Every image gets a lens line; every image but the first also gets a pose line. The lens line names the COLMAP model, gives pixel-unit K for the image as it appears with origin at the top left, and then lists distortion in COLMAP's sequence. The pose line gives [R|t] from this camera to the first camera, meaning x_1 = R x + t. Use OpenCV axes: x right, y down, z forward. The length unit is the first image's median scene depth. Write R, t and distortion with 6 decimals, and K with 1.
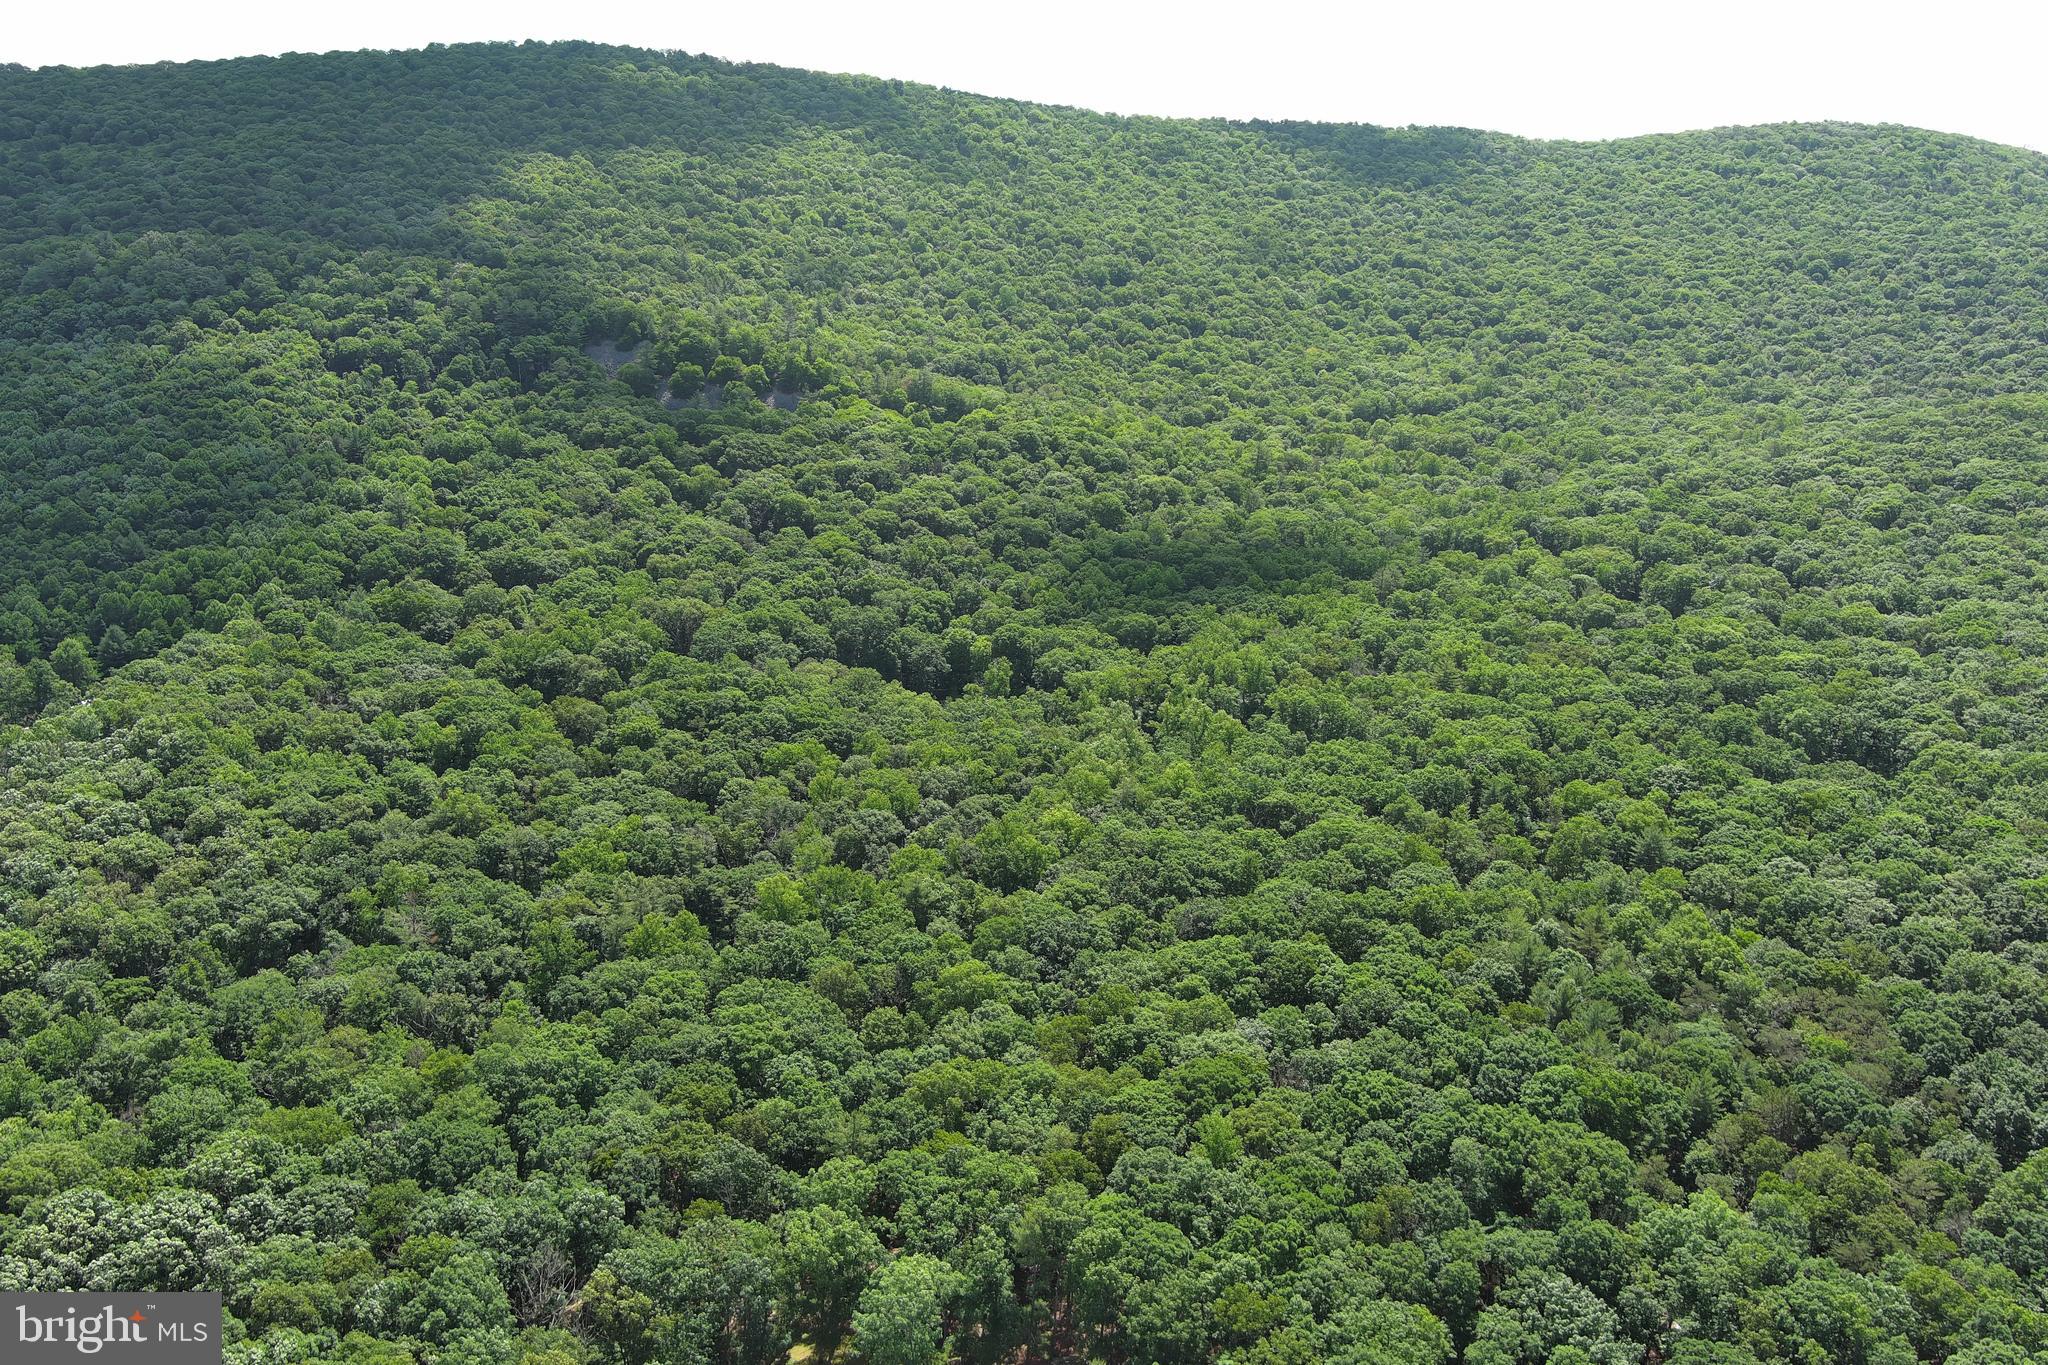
lens RADIAL K [[1598.2, 0, 1019.6], [0, 1598.2, 679.7], [0, 0, 1]] dist [0.018552, -0.016209]
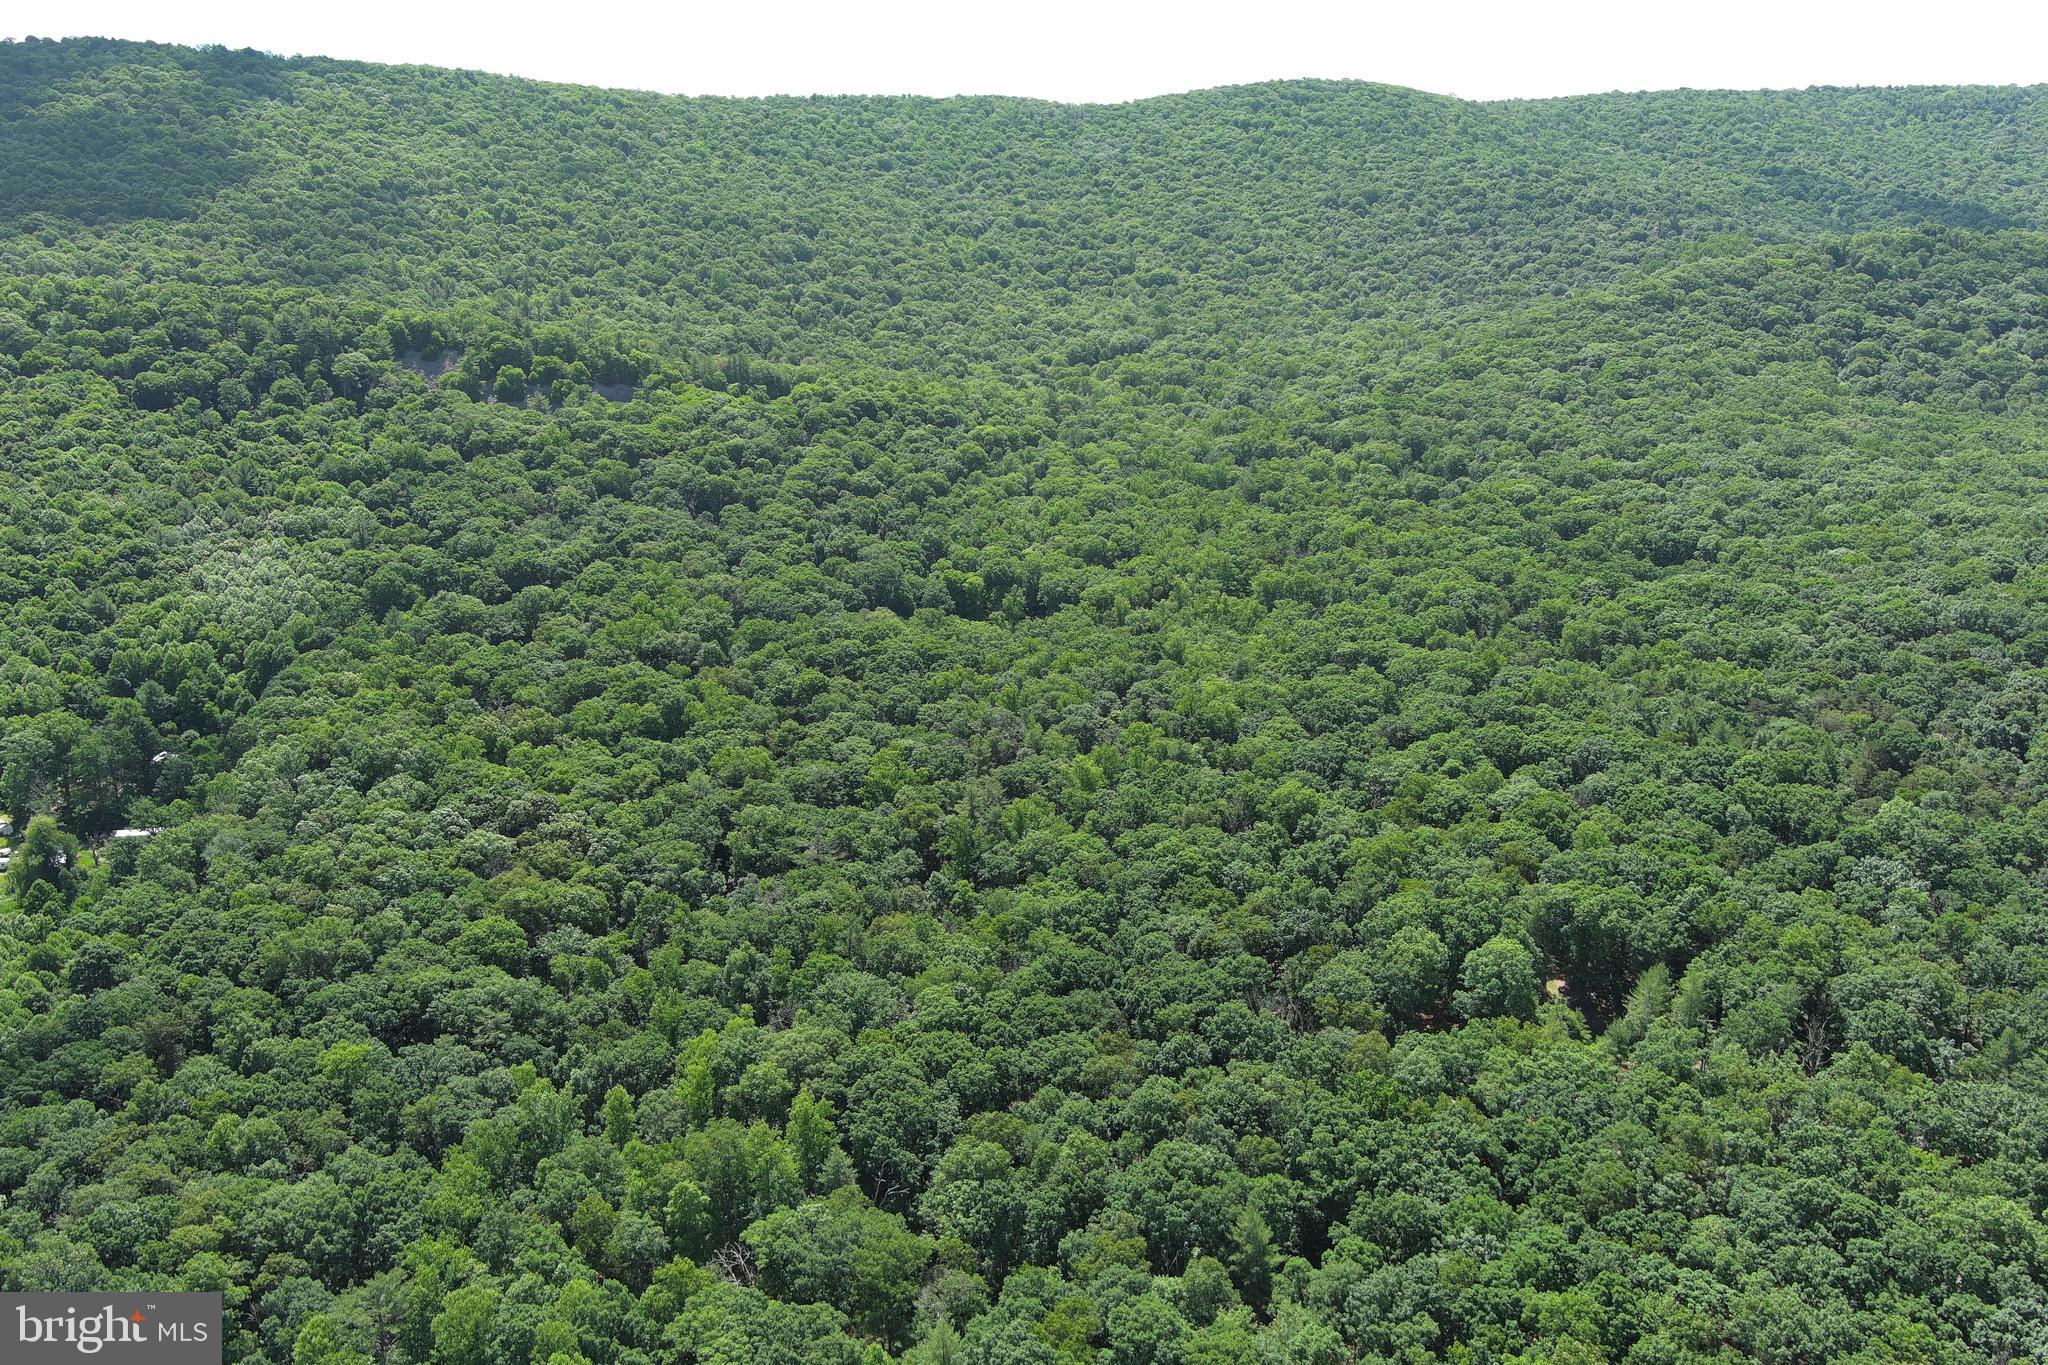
lens RADIAL K [[1598.2, 0, 1028.3], [0, 1598.2, 680.6], [0, 0, 1]] dist [0.018552, -0.016209]
pose [[0.931767, -0.159079, 0.326350, -0.347416], [0.152748, 0.987235, 0.045112, 0.003034], [-0.329361, 0.007815, 0.944172, -0.079996]]
